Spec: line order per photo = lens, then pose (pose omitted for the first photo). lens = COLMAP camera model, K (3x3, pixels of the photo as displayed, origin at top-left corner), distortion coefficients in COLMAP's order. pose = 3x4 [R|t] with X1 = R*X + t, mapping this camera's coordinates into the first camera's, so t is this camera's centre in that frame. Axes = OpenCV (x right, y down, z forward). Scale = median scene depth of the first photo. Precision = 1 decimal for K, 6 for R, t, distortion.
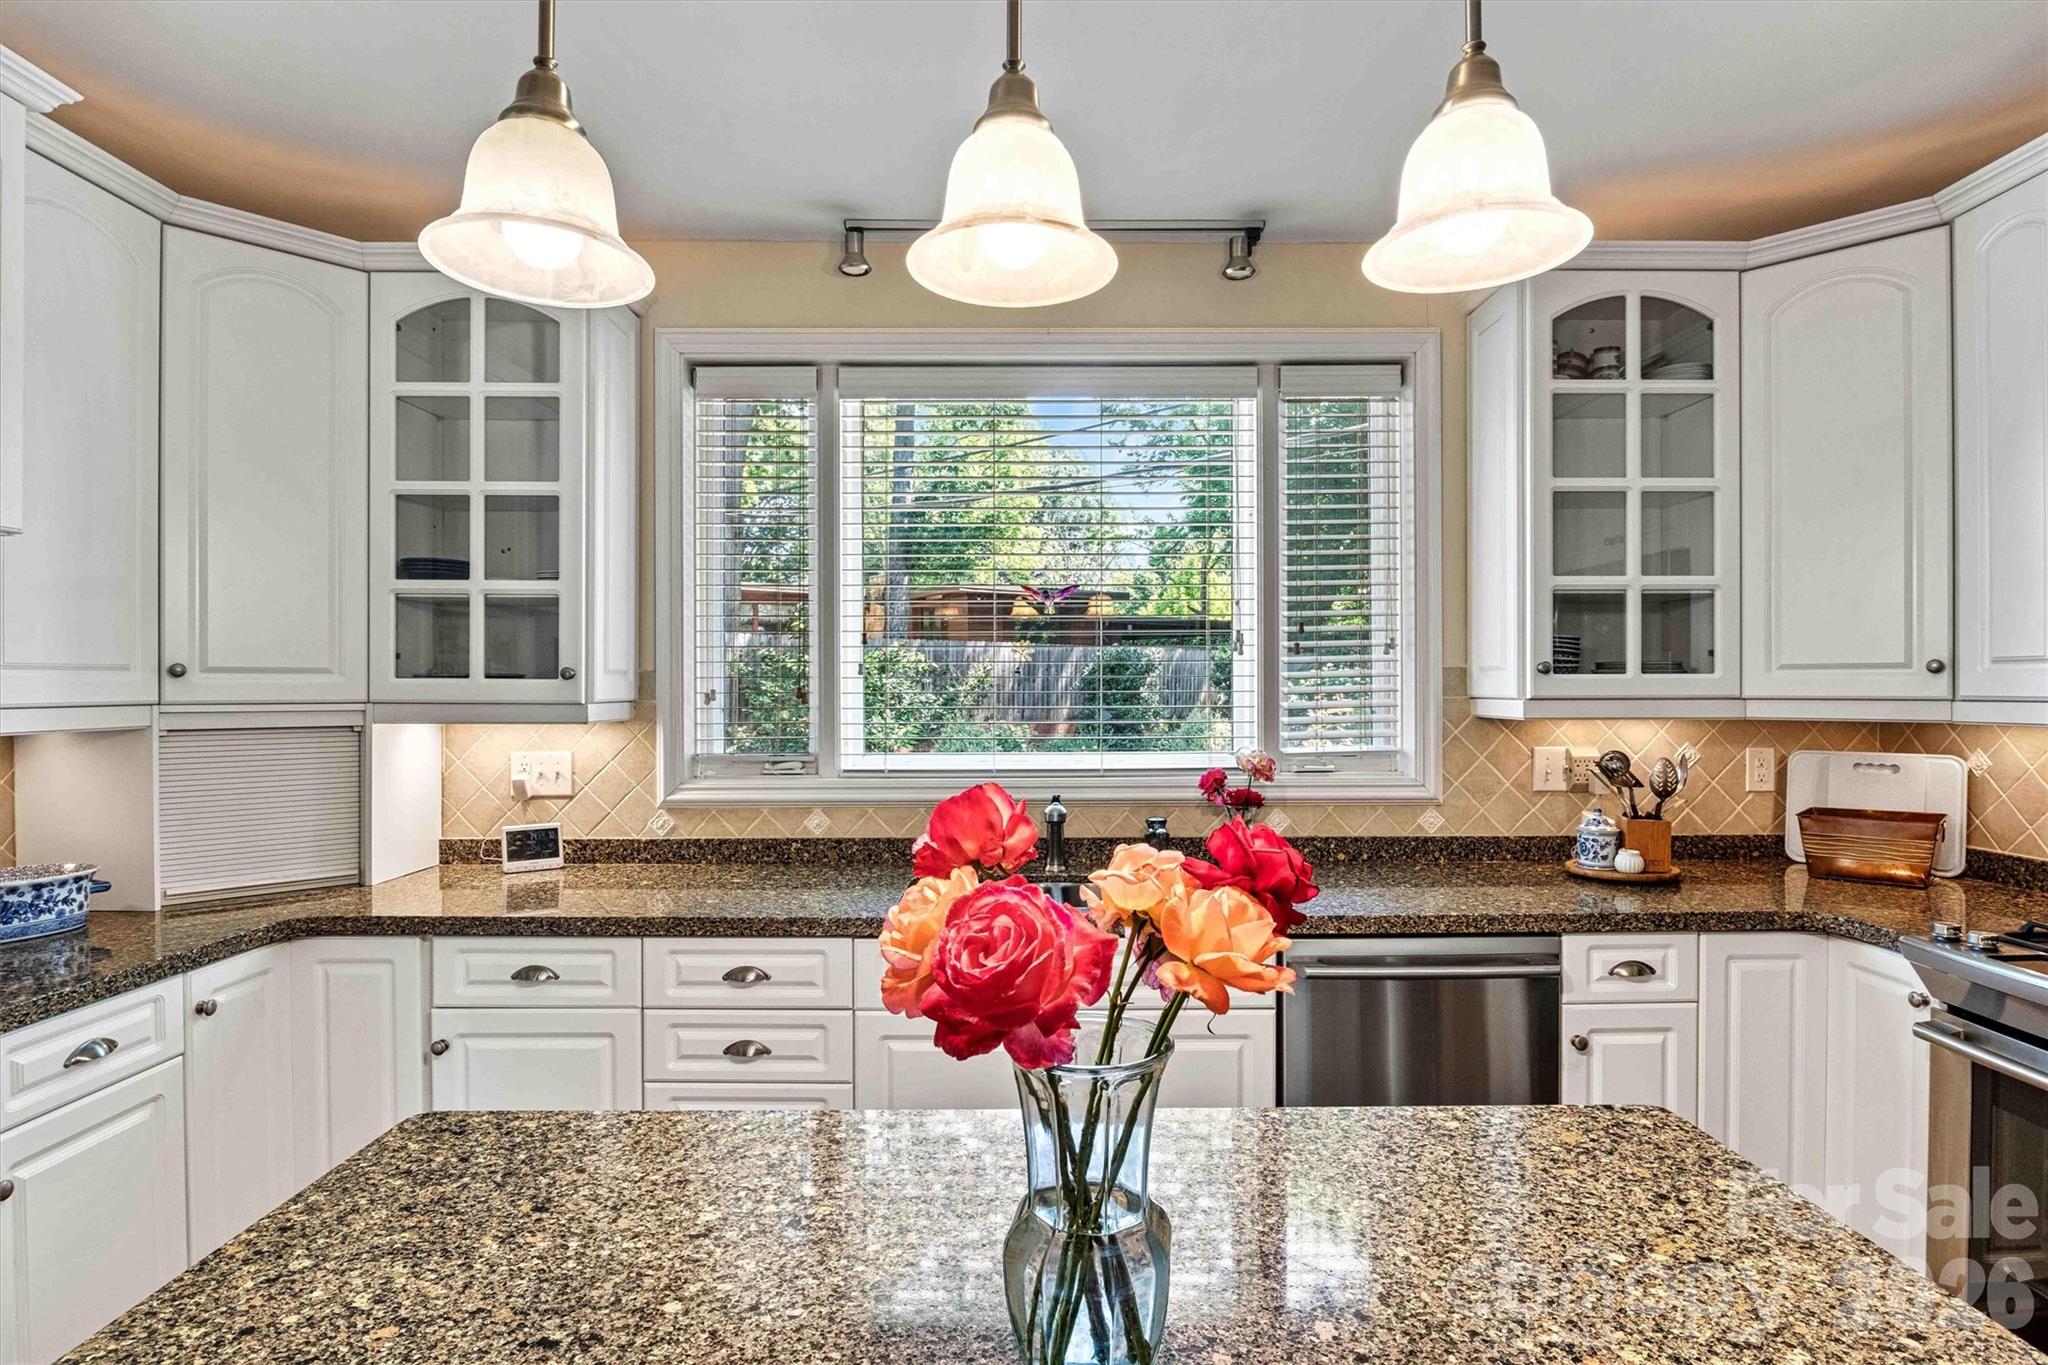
lens RADIAL K [[1037.1, 0, 1024.6], [0, 1037.1, 684.0], [0, 0, 1]] dist [-0.018843, -0.001744]
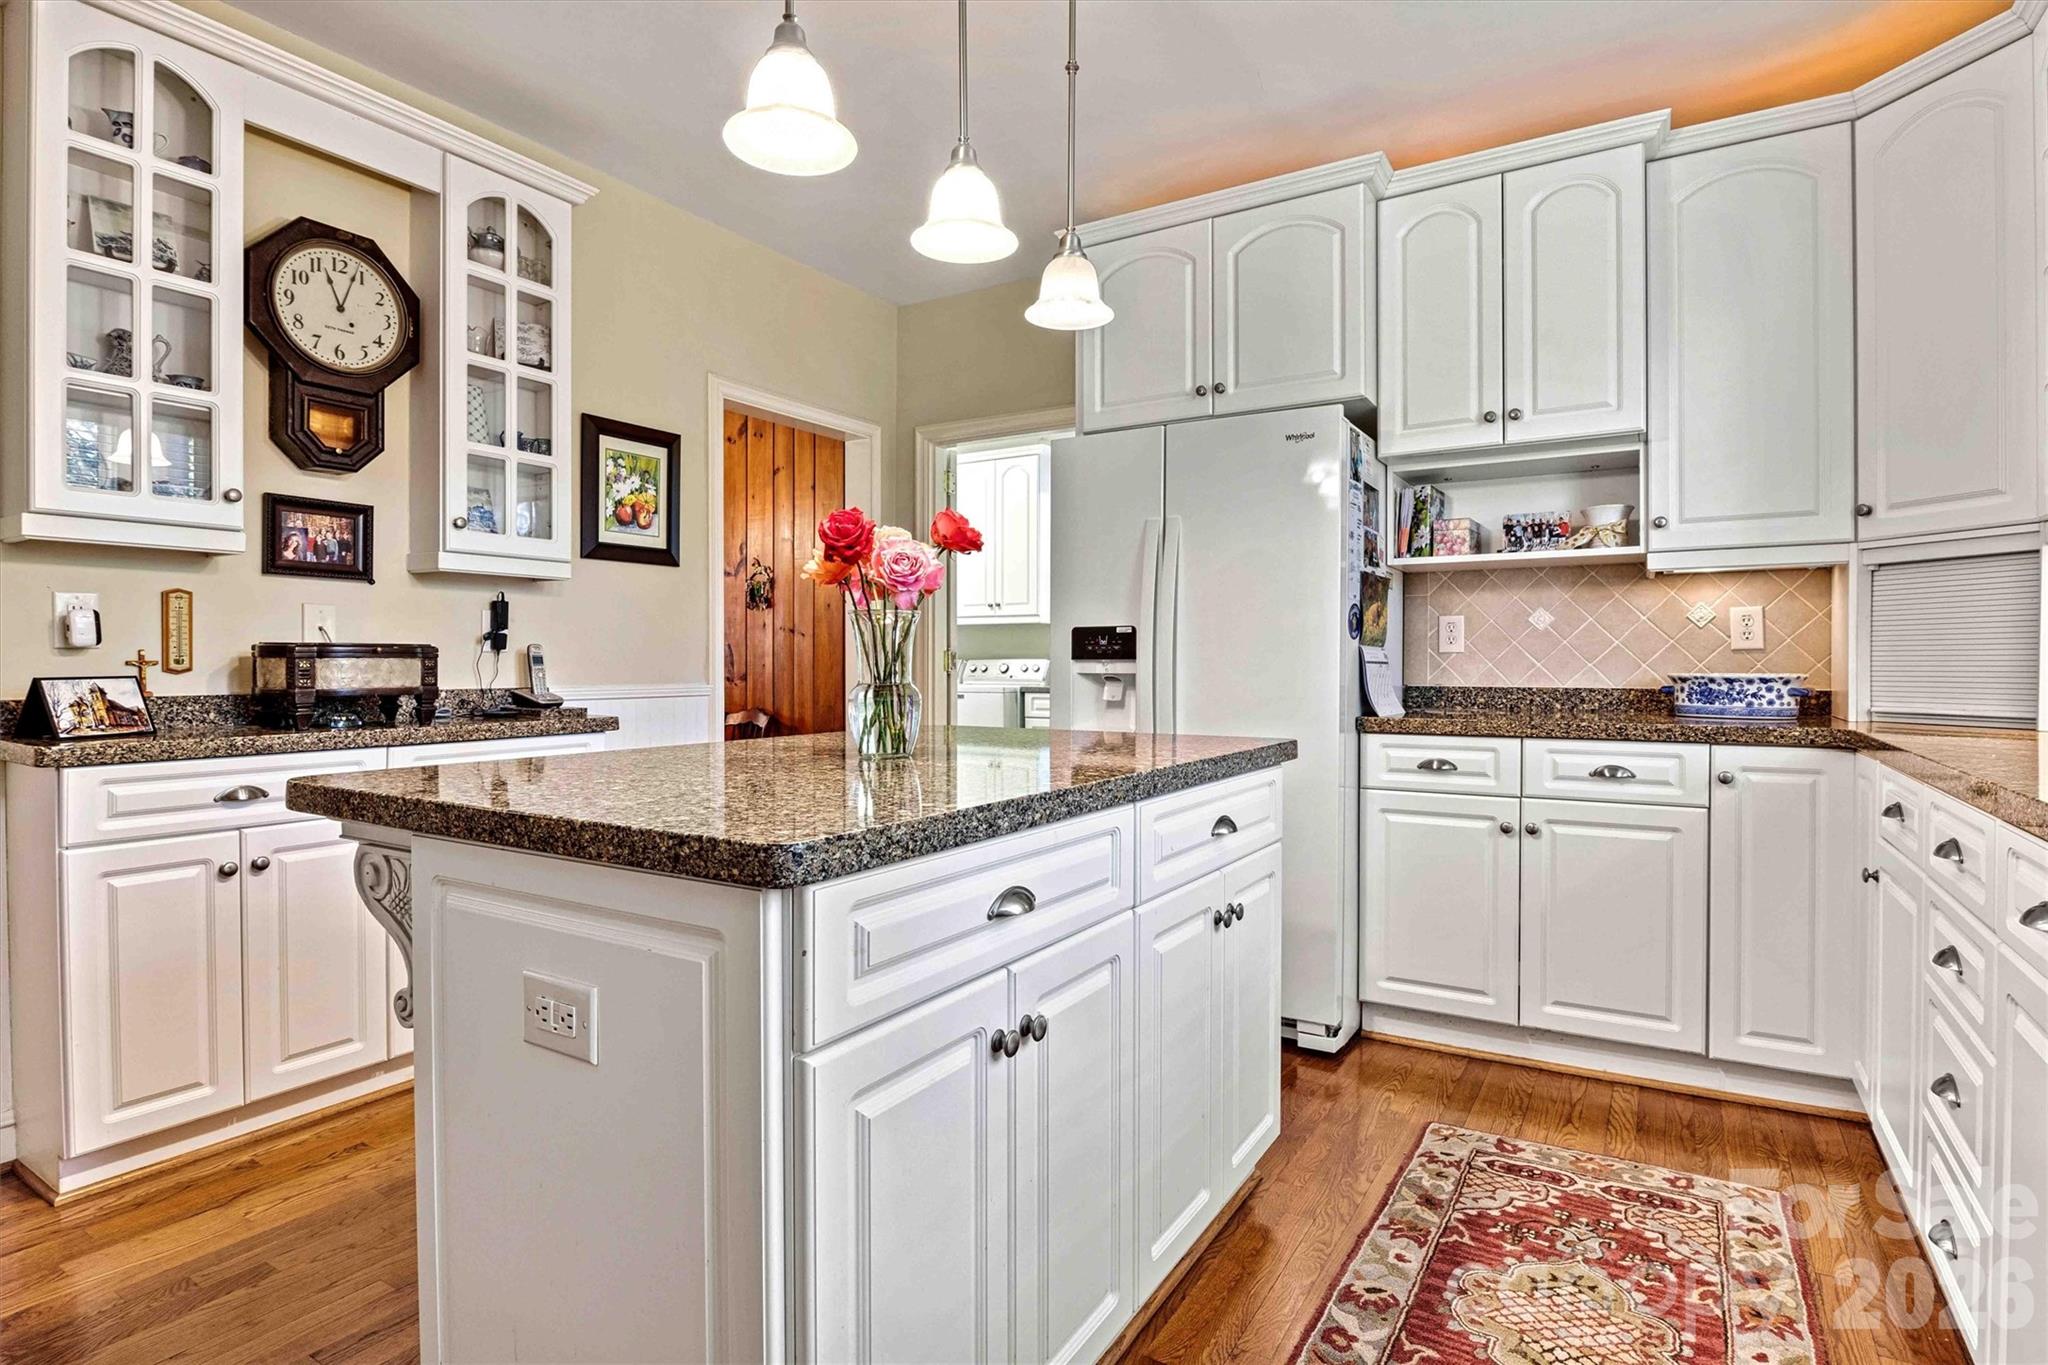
lens RADIAL K [[1037.1, 0, 1024.8], [0, 1037.1, 674.2], [0, 0, 1]] dist [-0.018843, -0.001744]
pose [[-0.532774, 0.009522, -0.846204, 0.680781], [-0.000500, 0.999933, 0.011567, 0.171456], [0.846258, 0.006586, -0.532733, 0.912074]]
